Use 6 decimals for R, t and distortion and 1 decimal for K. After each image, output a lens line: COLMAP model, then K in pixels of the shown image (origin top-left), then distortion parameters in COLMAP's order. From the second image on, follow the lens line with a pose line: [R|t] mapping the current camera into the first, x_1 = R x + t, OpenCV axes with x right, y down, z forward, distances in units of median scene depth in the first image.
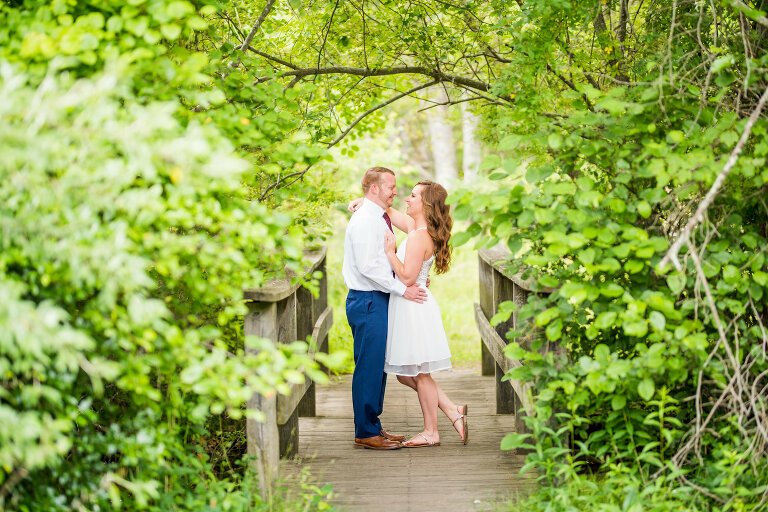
lens RADIAL K [[1885.6, 0, 384.0], [0, 1885.6, 256.0], [0, 0, 1]] dist [0.014152, 0.150907]
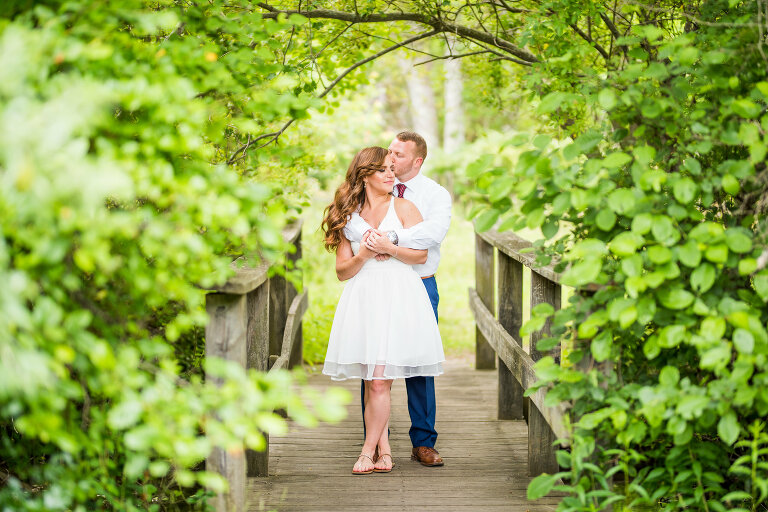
lens RADIAL K [[1885.6, 0, 384.0], [0, 1885.6, 256.0], [0, 0, 1]] dist [0.014152, 0.150907]
pose [[0.999579, 0.022667, 0.018120, -0.015148], [-0.022969, 0.999598, 0.016647, -0.006306], [-0.017736, -0.017057, 0.999697, 0.223579]]
